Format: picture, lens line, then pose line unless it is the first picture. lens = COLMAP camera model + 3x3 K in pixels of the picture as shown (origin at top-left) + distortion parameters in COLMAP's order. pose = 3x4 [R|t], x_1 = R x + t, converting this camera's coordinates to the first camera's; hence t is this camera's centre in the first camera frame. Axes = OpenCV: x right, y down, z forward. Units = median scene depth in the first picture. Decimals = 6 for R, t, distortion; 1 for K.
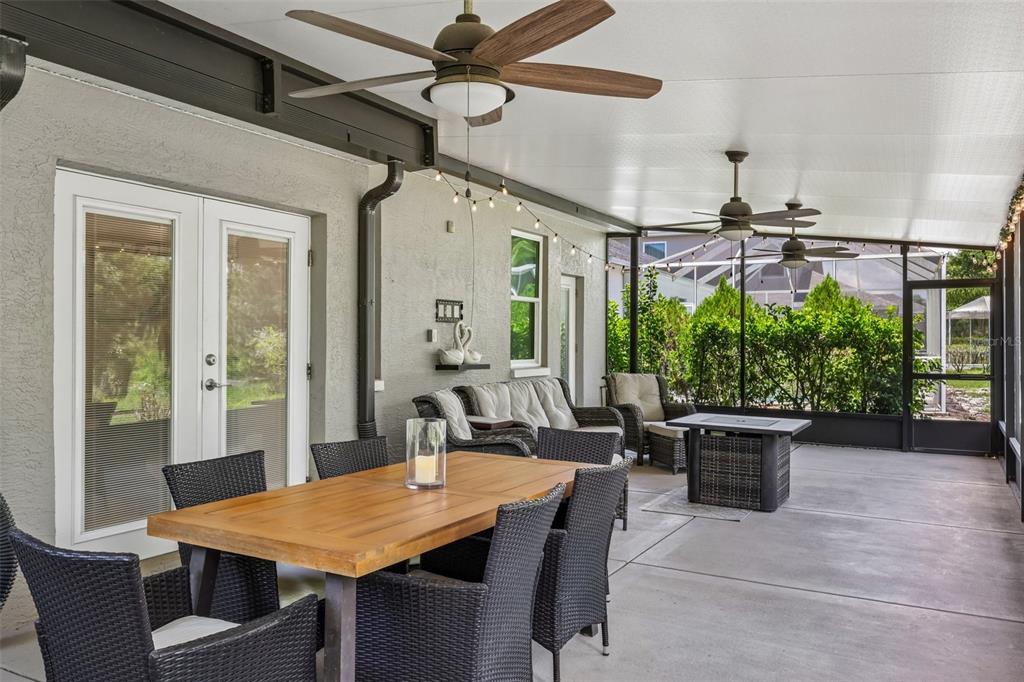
lens RADIAL K [[789.5, 0, 510.9], [0, 789.5, 336.8], [0, 0, 1]] dist [-0.004665, -0.009329]
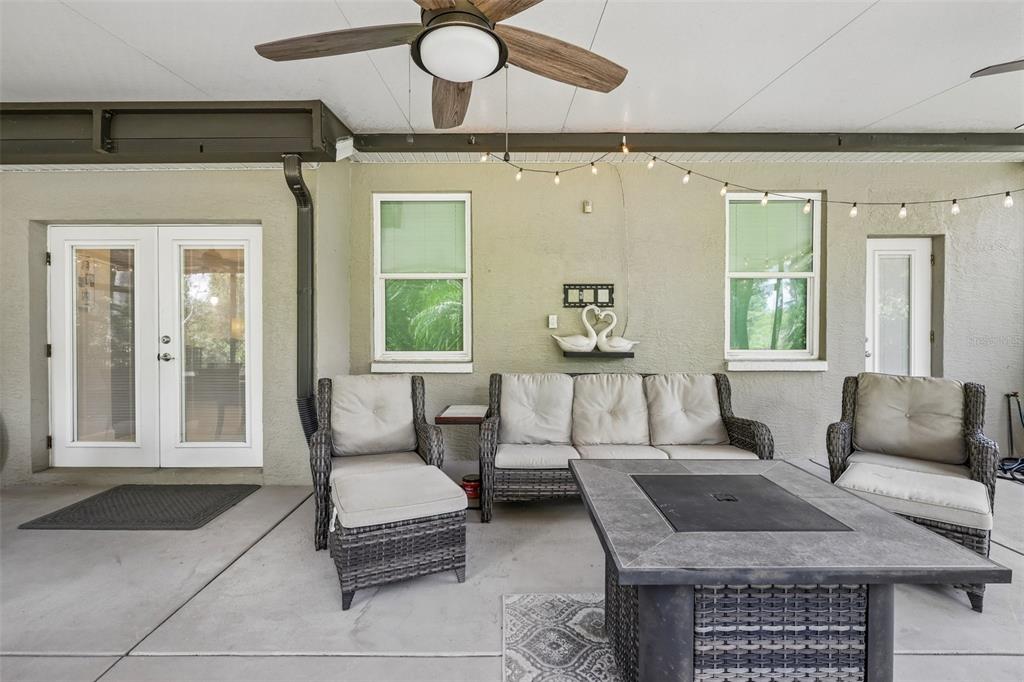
lens RADIAL K [[472.8, 0, 508.3], [0, 472.8, 338.3], [0, 0, 1]] dist [-0.004664, -0.000487]
pose [[0.488421, 0.002252, -0.872605, 0.363841], [0.007138, 0.999953, 0.006576, 0.014173], [0.872579, -0.009440, 0.488382, 0.619101]]
